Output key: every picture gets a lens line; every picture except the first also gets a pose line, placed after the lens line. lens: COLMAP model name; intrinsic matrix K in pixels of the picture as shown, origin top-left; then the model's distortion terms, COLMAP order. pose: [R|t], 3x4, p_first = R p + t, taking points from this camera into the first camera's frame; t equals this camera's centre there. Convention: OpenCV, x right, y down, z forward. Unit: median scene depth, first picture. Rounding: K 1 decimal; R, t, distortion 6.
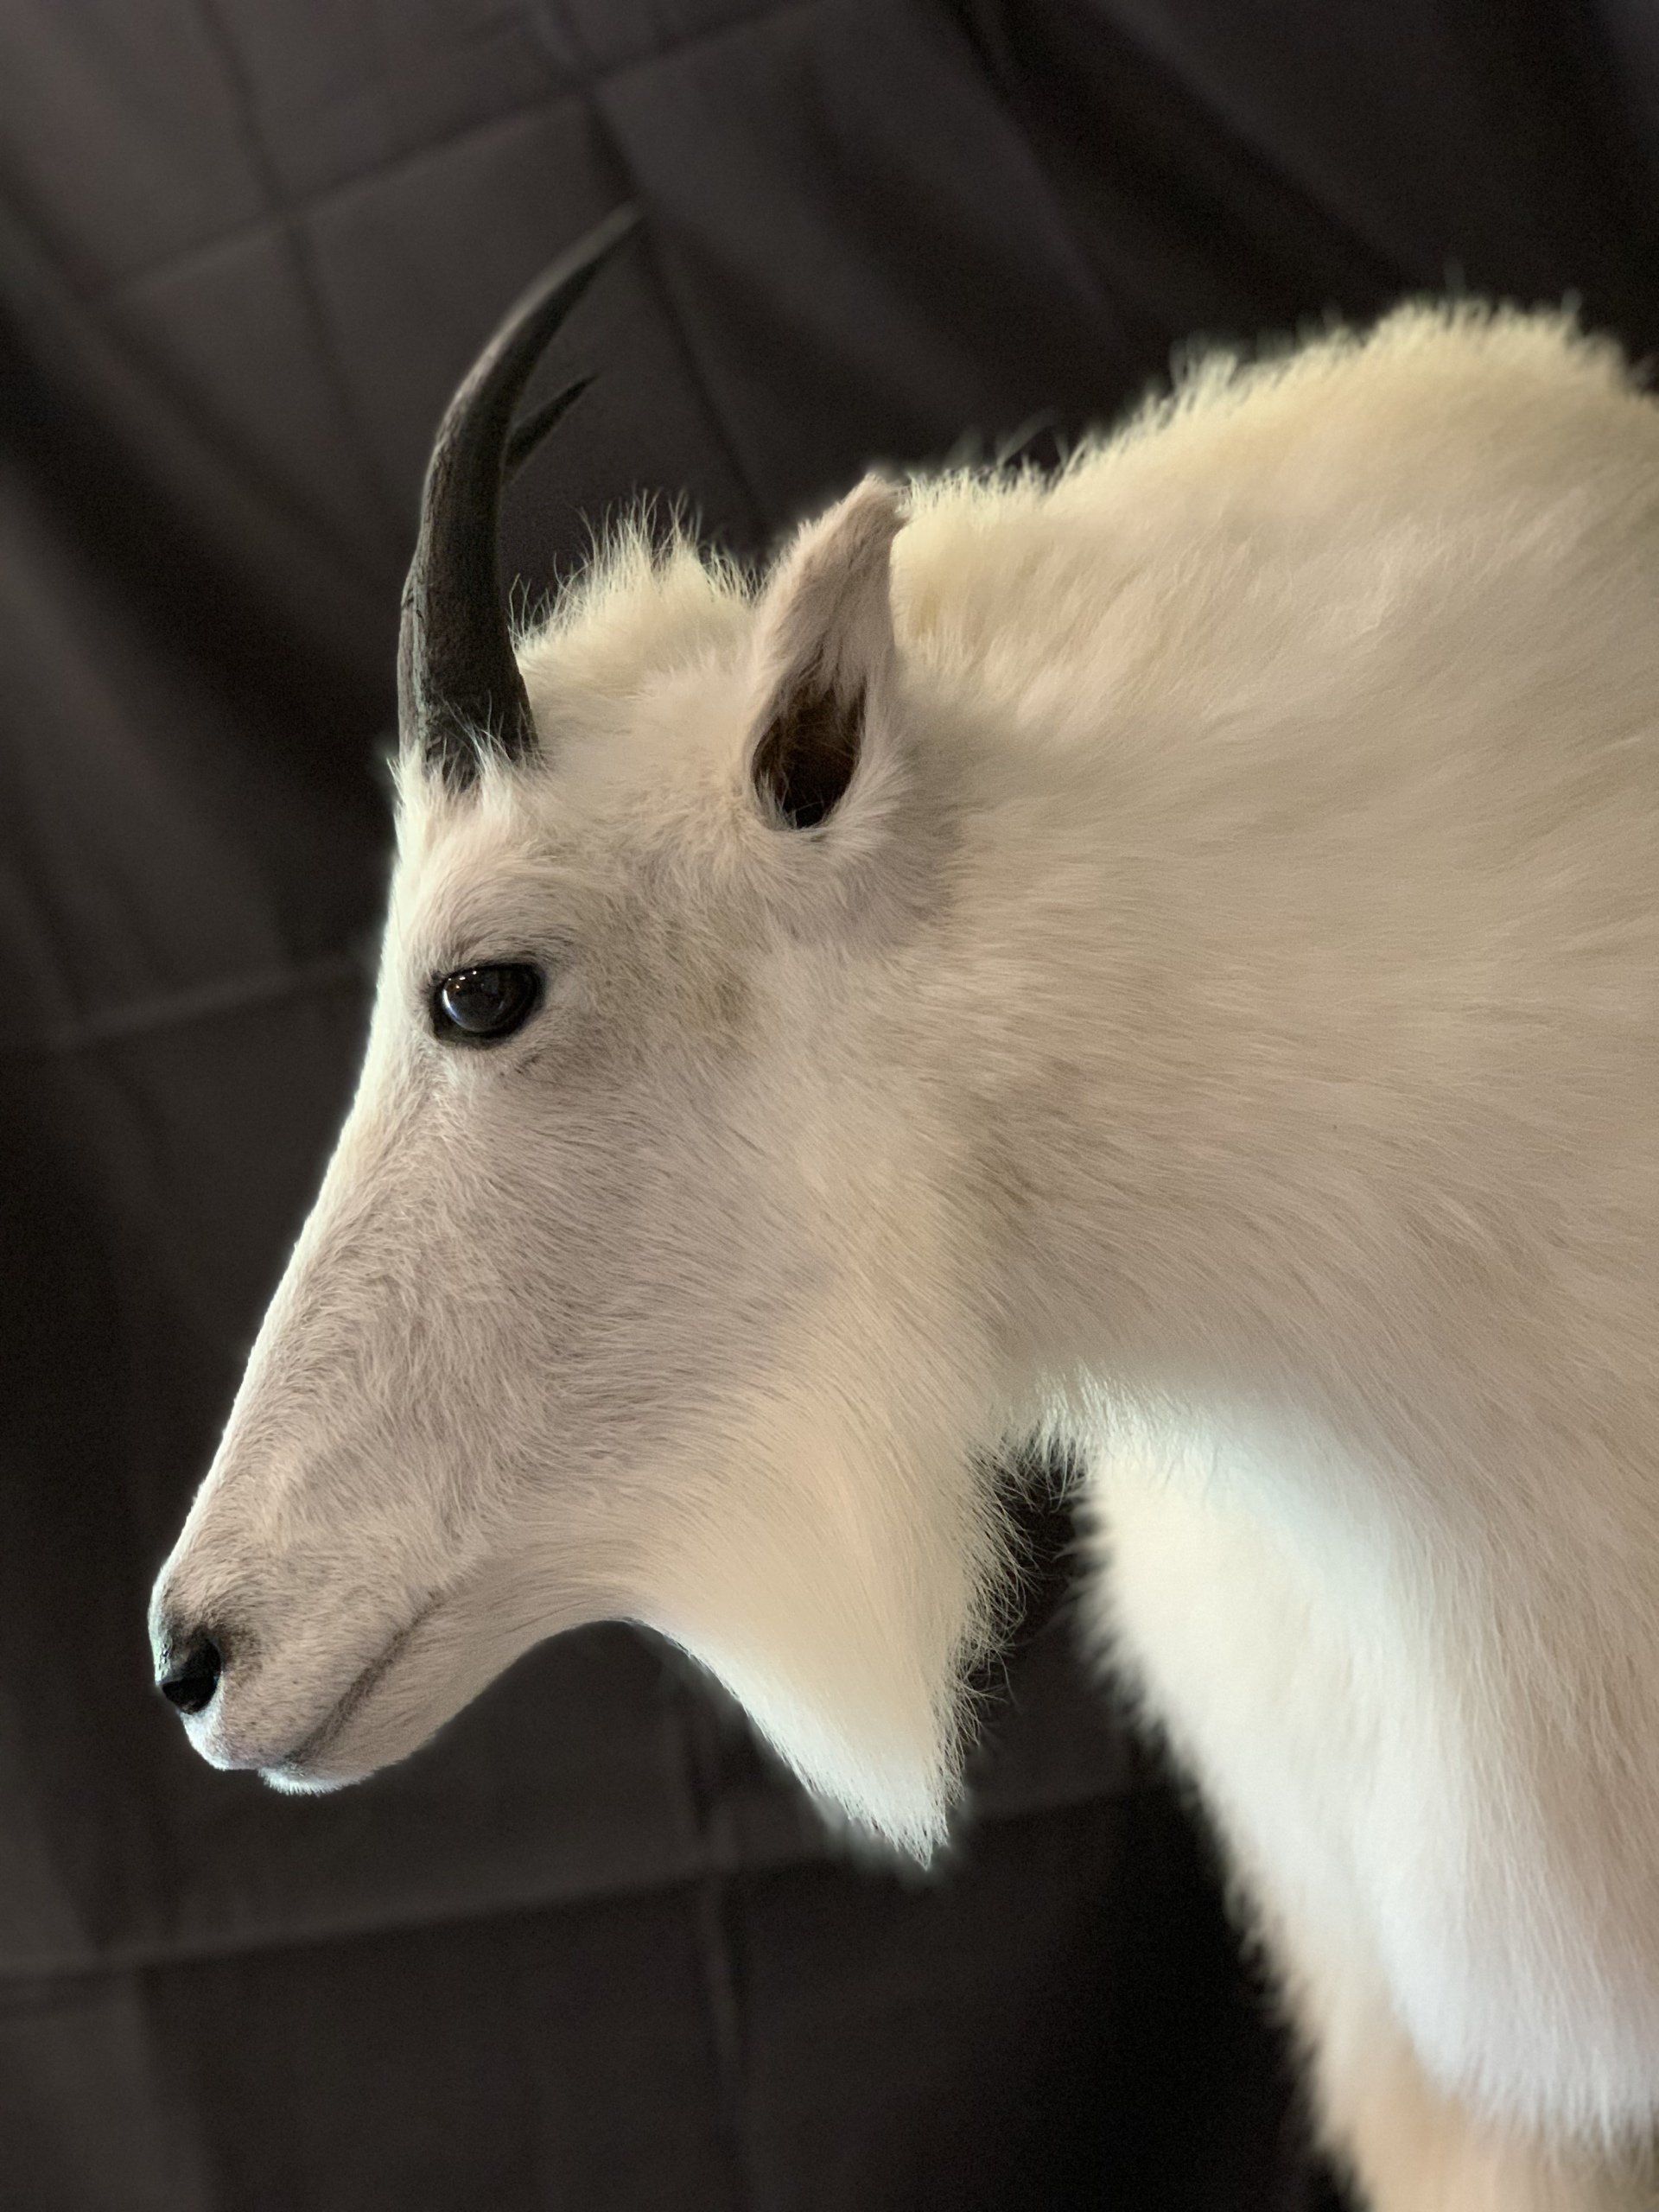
lens RADIAL K [[3332.1, 0, 829.5], [0, 3332.1, 1106.0], [0, 0, 1]] dist [-0.022199, 0.057201]
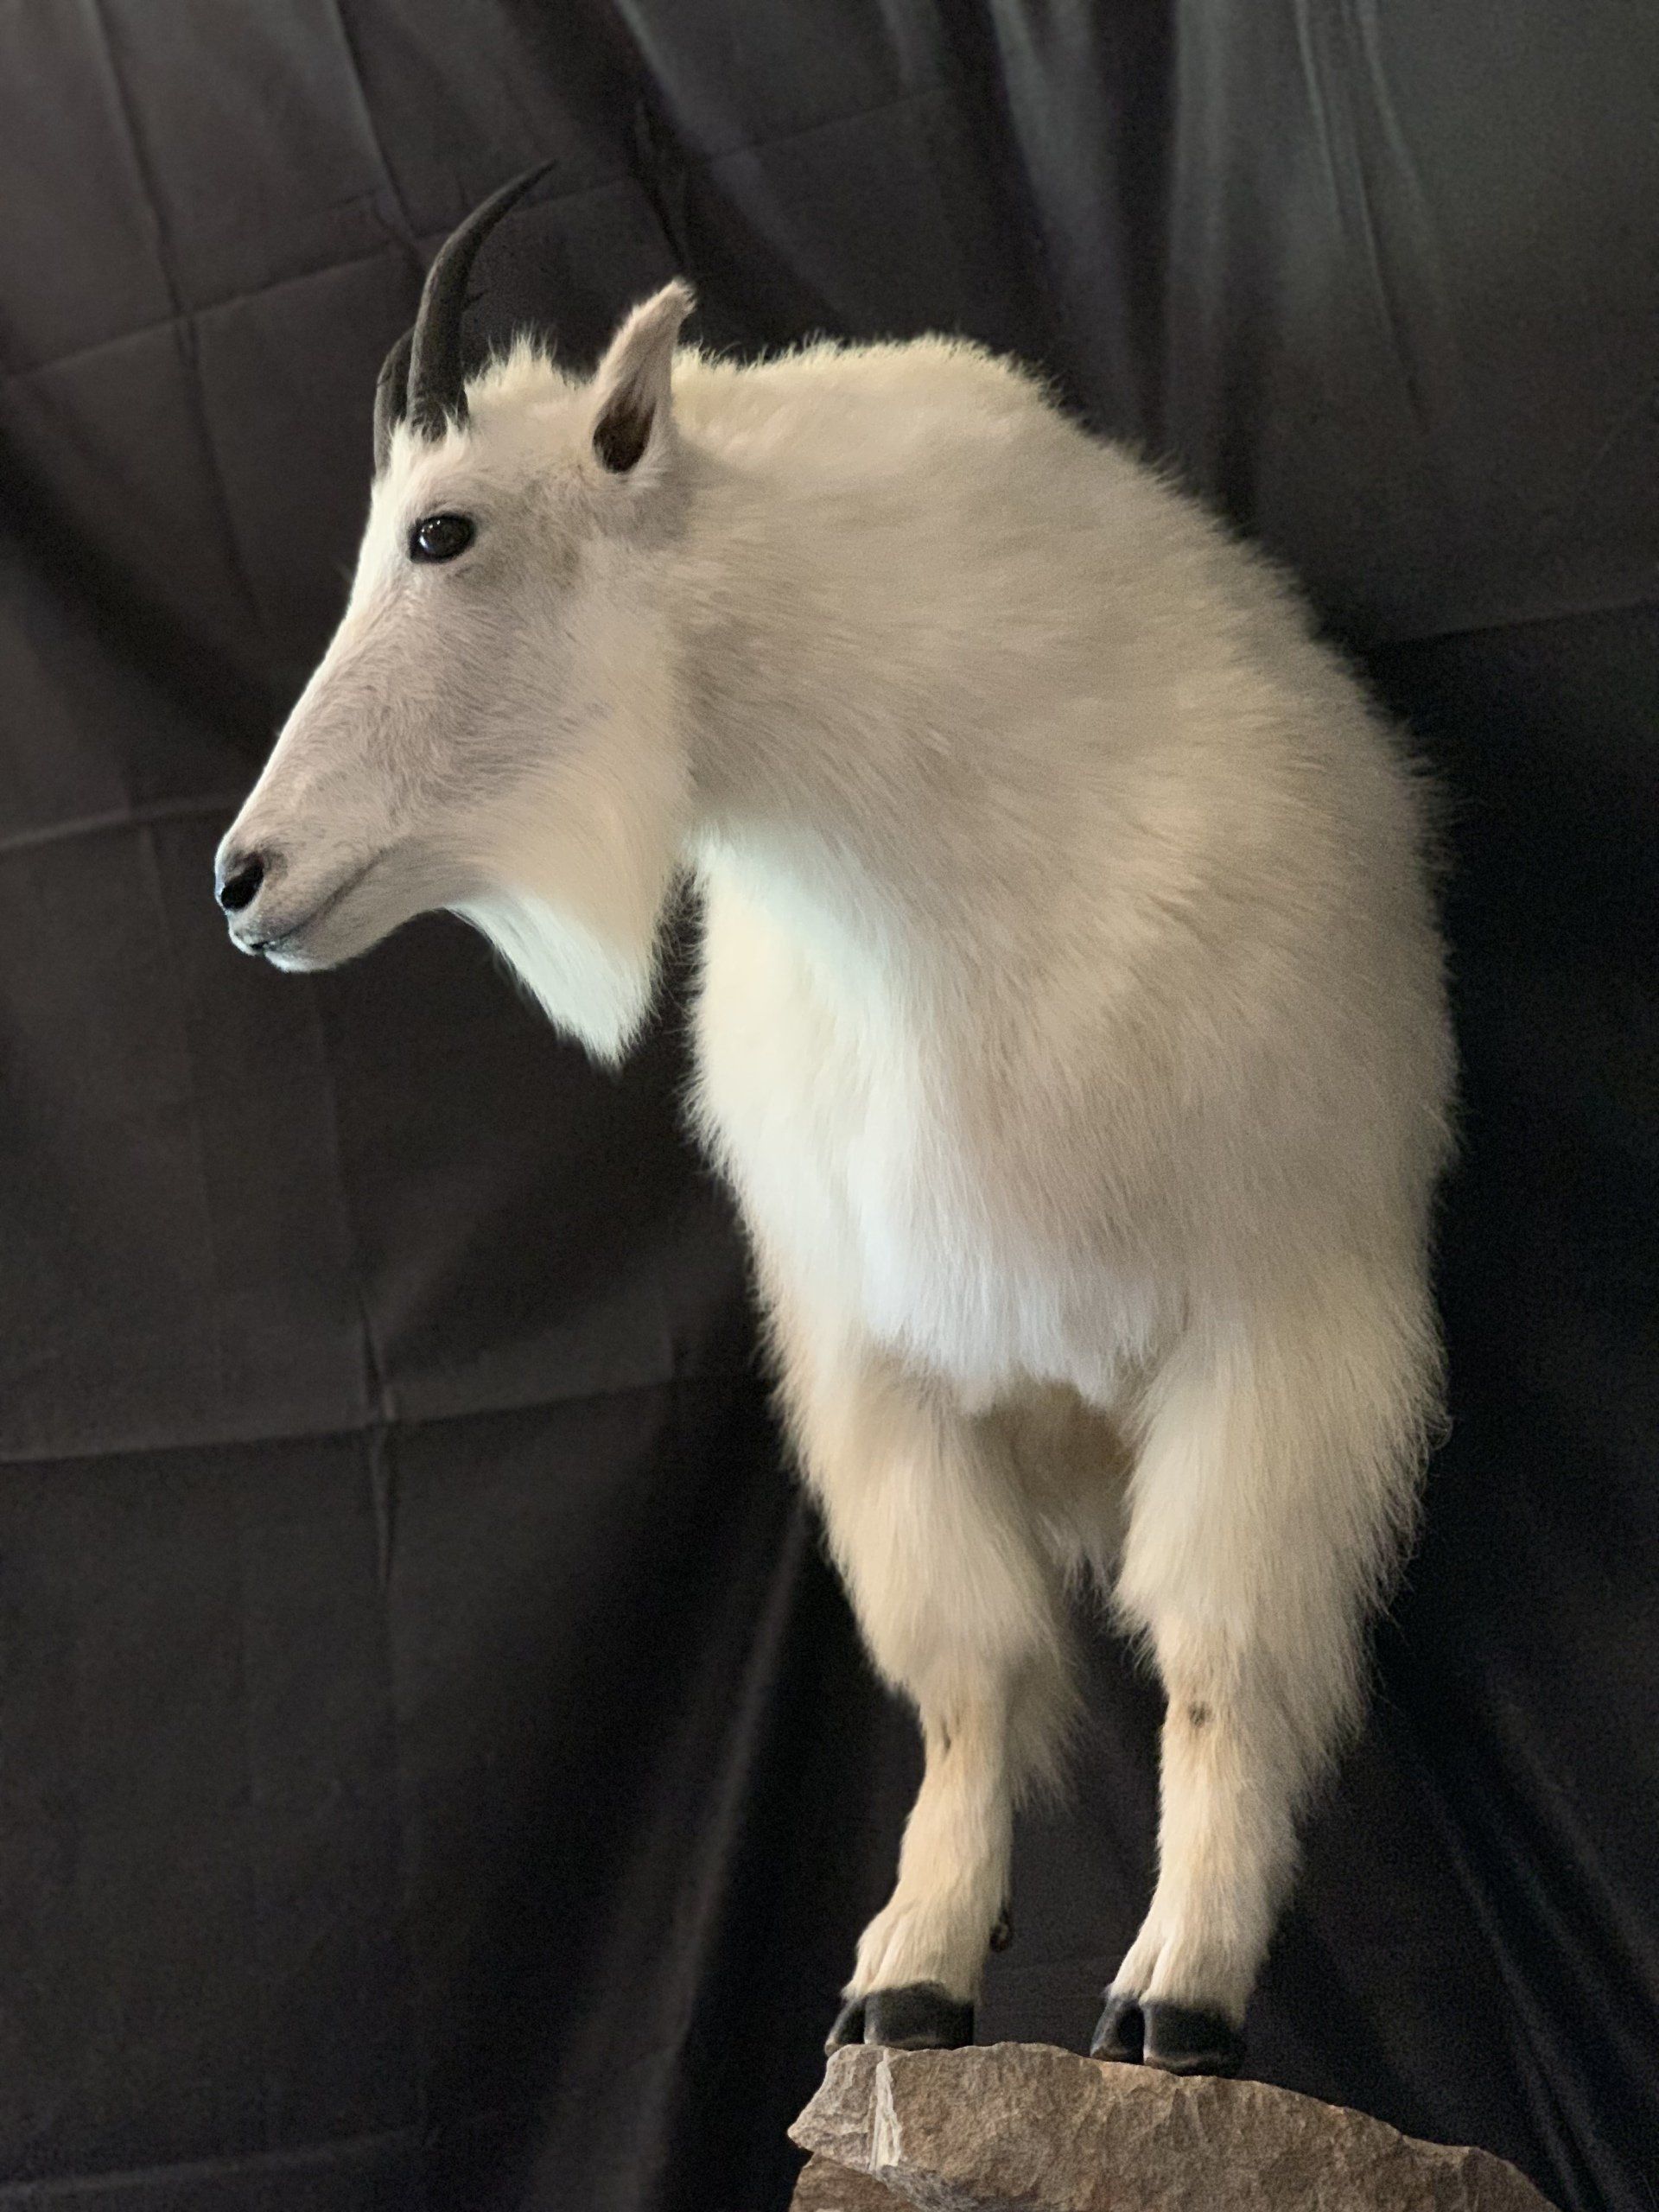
lens RADIAL K [[3207.8, 0, 829.5], [0, 3207.8, 1106.0], [0, 0, 1]] dist [-0.209625, 2.398998]
pose [[0.981422, 0.092746, 0.167957, -0.158970], [-0.062858, 0.982516, -0.175247, 0.575367], [-0.181274, 0.161434, 0.970092, -0.725877]]
